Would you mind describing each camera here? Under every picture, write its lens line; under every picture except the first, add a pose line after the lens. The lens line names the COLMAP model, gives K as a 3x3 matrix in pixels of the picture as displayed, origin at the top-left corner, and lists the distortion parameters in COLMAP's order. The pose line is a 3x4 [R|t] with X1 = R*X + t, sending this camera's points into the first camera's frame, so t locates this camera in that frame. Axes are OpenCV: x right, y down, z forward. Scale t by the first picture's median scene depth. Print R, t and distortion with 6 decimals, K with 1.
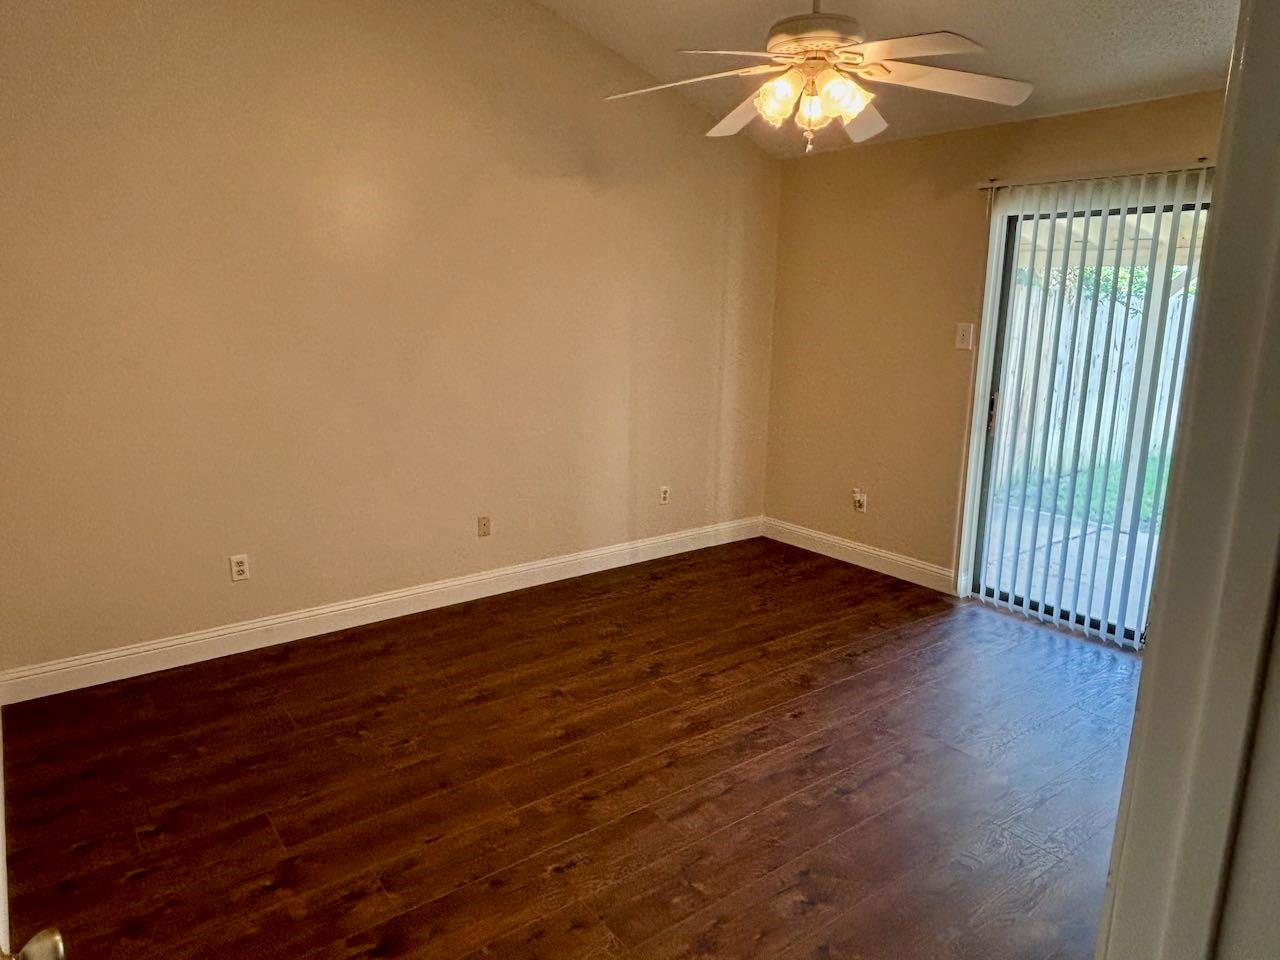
lens RADIAL K [[840.6, 0, 640.0], [0, 840.6, 480.0], [0, 0, 1]] dist [-0.001131, -0.000761]
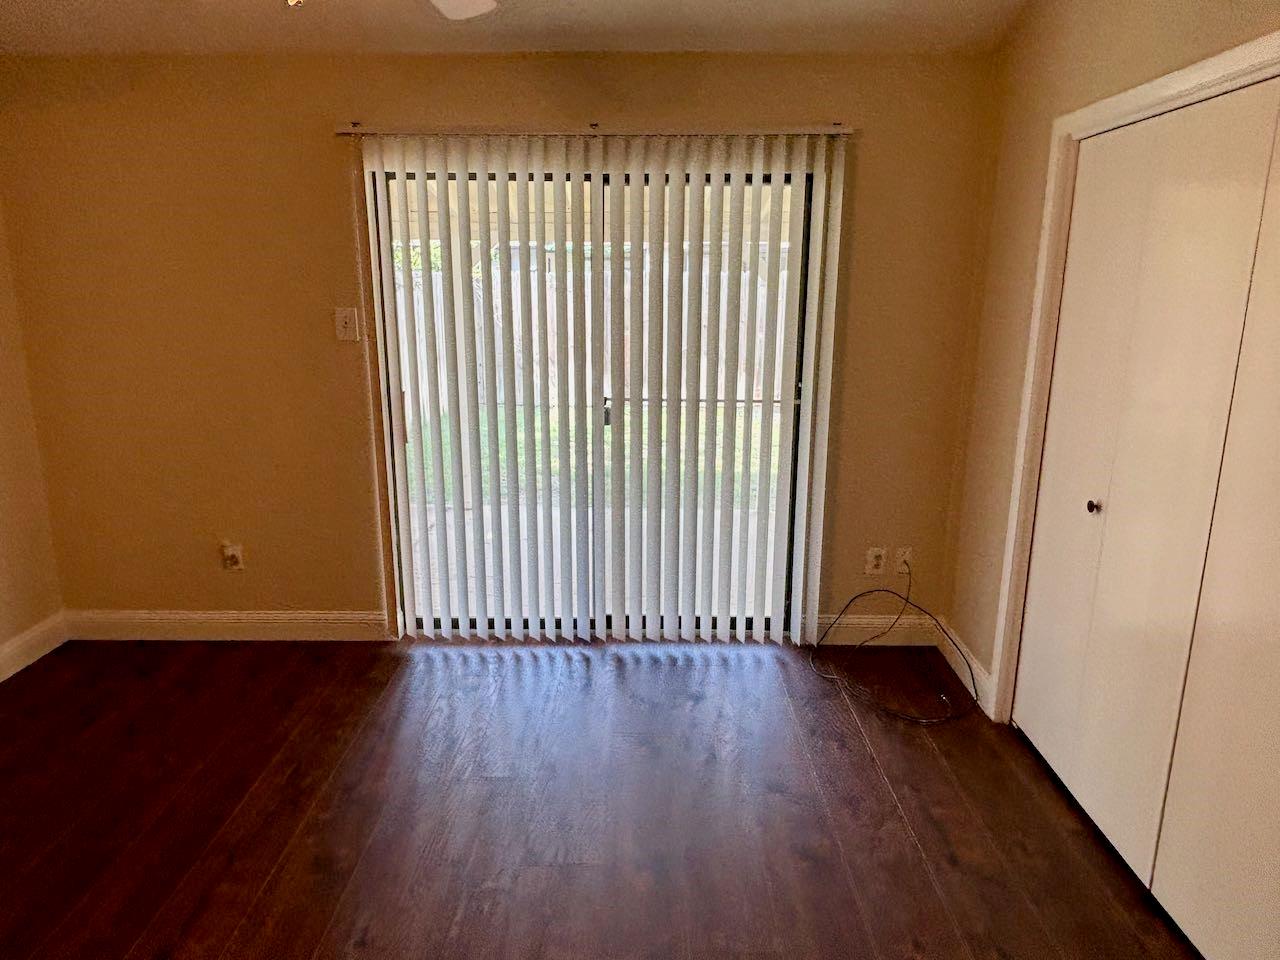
lens RADIAL K [[871.7, 0, 640.0], [0, 871.7, 480.0], [0, 0, 1]] dist [0.042212, 0.001124]
pose [[0.635495, -0.193786, 0.747391, -0.076123], [0.170114, 0.979346, 0.109283, -0.066822], [-0.753132, 0.057693, 0.655335, 0.244967]]
